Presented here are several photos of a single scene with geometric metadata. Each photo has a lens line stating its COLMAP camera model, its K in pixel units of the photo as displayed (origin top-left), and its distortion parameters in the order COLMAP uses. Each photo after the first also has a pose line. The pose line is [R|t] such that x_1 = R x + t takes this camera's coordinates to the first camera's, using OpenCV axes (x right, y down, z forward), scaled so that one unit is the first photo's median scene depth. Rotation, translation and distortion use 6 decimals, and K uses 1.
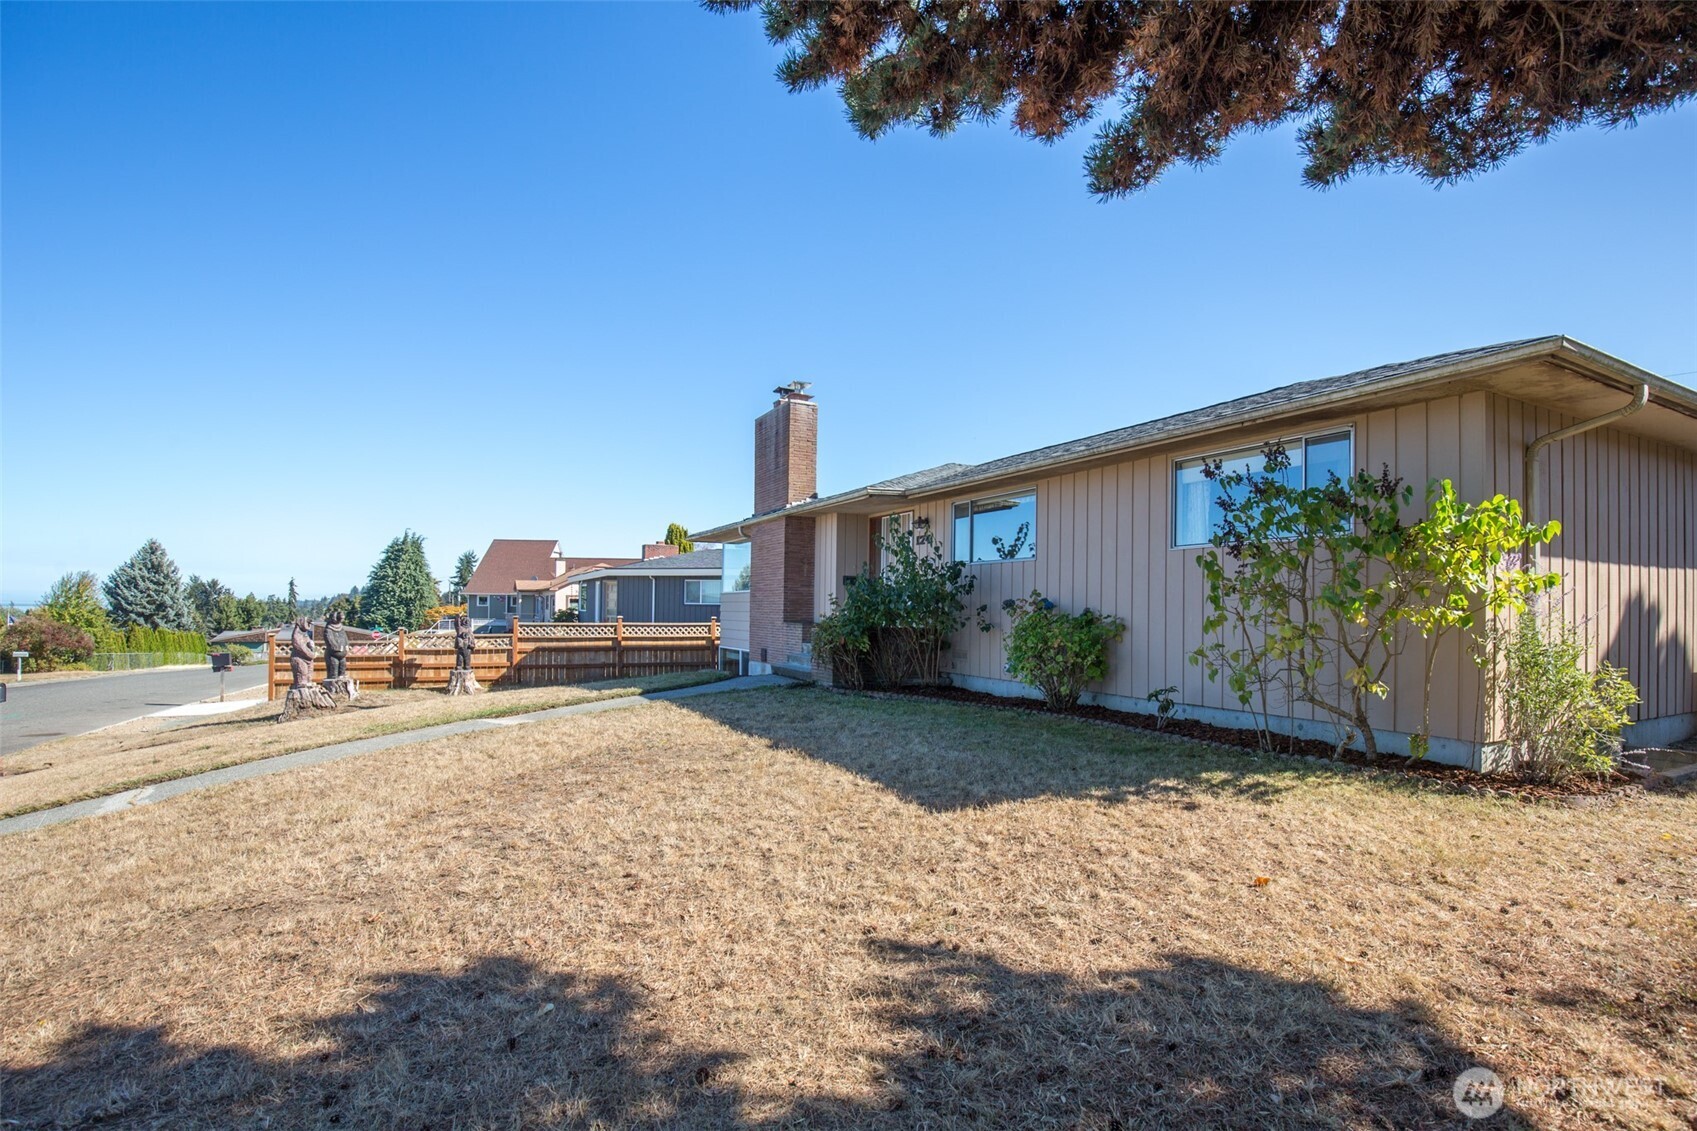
lens RADIAL K [[769.2, 0, 834.4], [0, 769.2, 610.9], [0, 0, 1]] dist [0.008018, -0.002801]
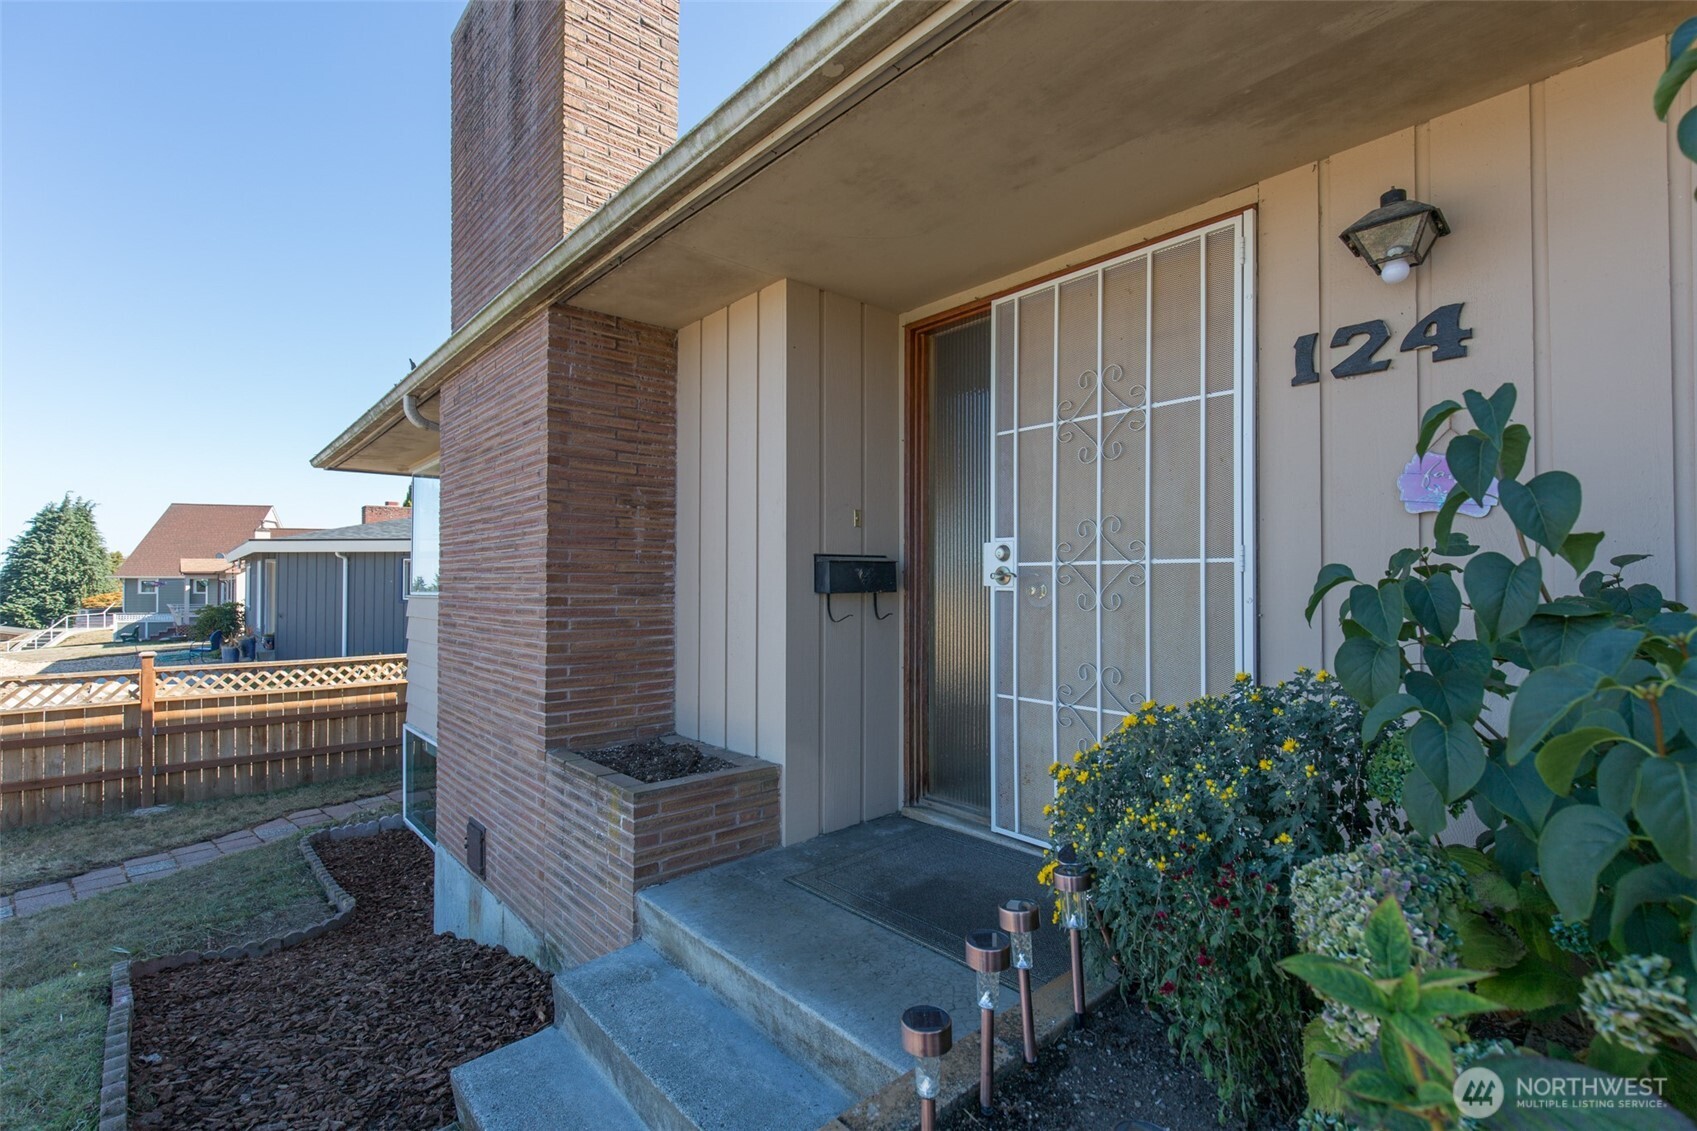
lens RADIAL K [[769.2, 0, 845.7], [0, 769.2, 572.3], [0, 0, 1]] dist [0.008018, -0.002801]
pose [[0.966321, -0.011039, 0.257103, -0.025602], [0.015288, 0.999778, -0.014531, -0.023735], [-0.256885, 0.017972, 0.966275, 0.506872]]
